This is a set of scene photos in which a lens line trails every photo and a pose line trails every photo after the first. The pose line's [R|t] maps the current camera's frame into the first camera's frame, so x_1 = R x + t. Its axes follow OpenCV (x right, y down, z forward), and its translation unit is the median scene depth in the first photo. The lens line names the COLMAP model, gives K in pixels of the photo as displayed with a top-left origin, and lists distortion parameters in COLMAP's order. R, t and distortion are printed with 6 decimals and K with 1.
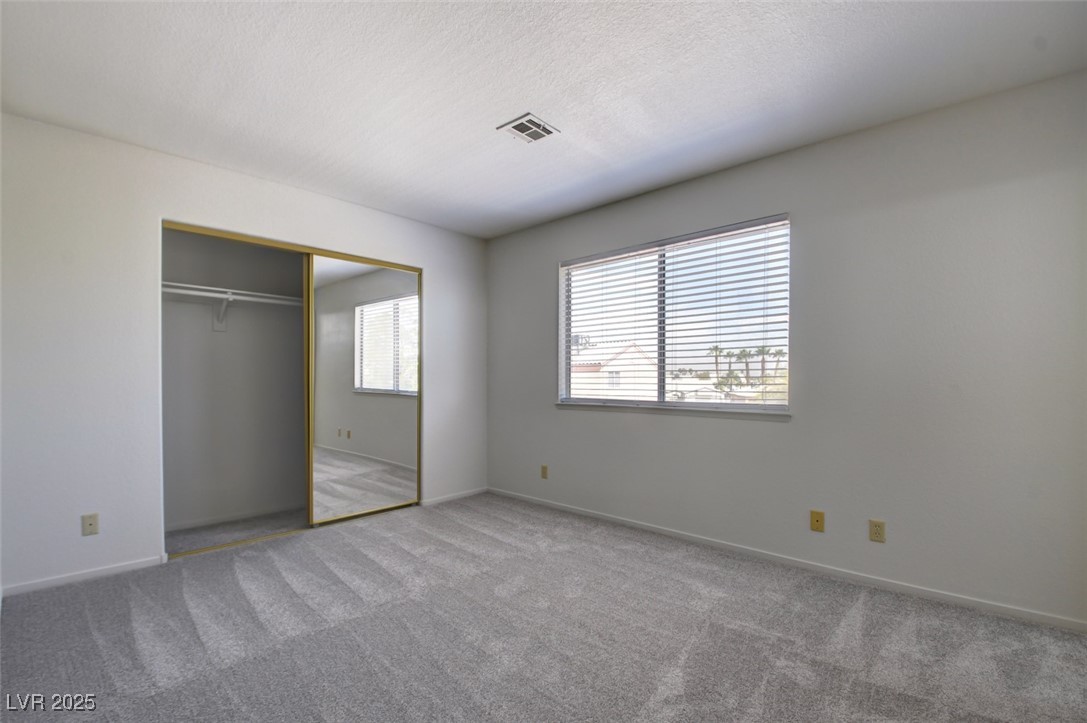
lens RADIAL K [[485.5, 0, 544.5], [0, 485.5, 380.8], [0, 0, 1]] dist [0.002157, -0.019628]
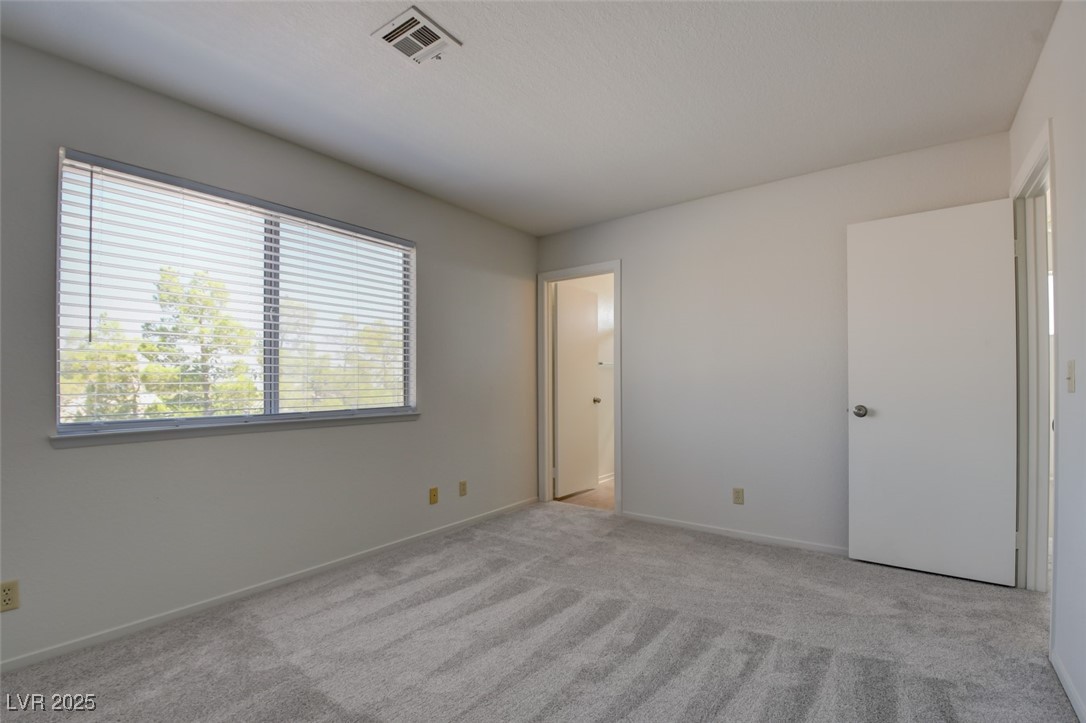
lens RADIAL K [[485.0, 0, 544.0], [0, 485.0, 380.8], [0, 0, 1]] dist [0.002157, -0.019628]
pose [[-0.111510, 0.004509, 0.993753, -0.652936], [0.008912, 0.999954, -0.003537, -0.003437], [-0.993723, 0.008461, -0.111545, 0.763640]]
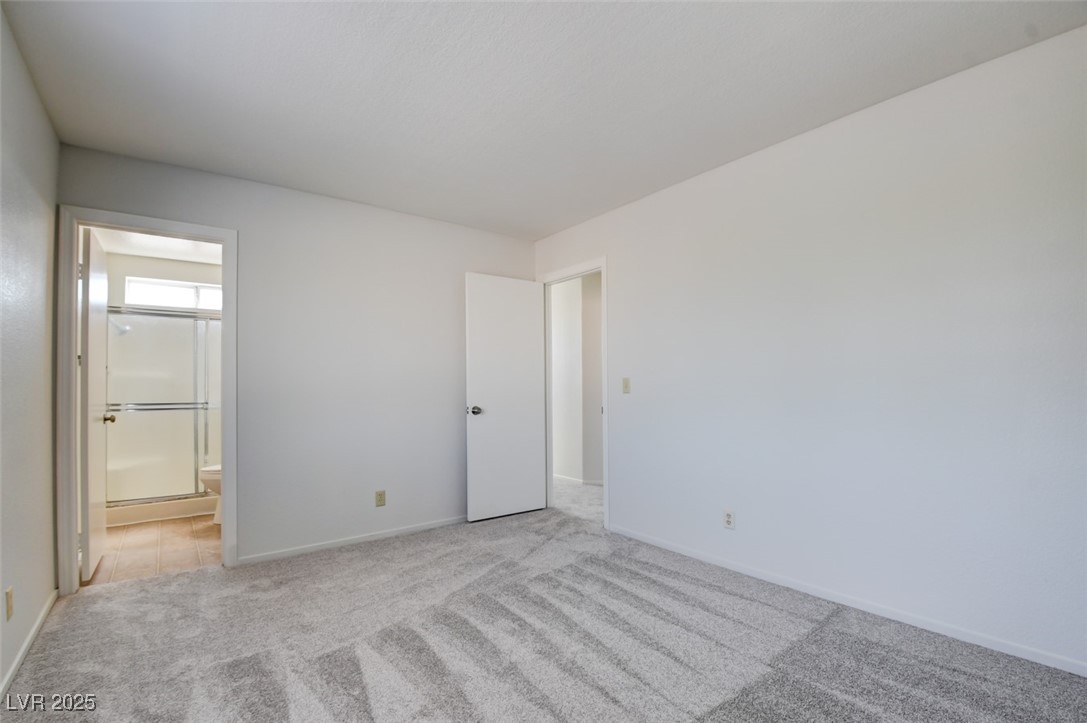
lens RADIAL K [[485.5, 0, 544.5], [0, 485.5, 380.8], [0, 0, 1]] dist [0.002157, -0.019628]
pose [[-0.986176, 0.010926, 0.165338, -0.180373], [0.008836, 0.999872, -0.013374, -0.002206], [-0.165463, -0.011729, -0.986146, 1.285744]]
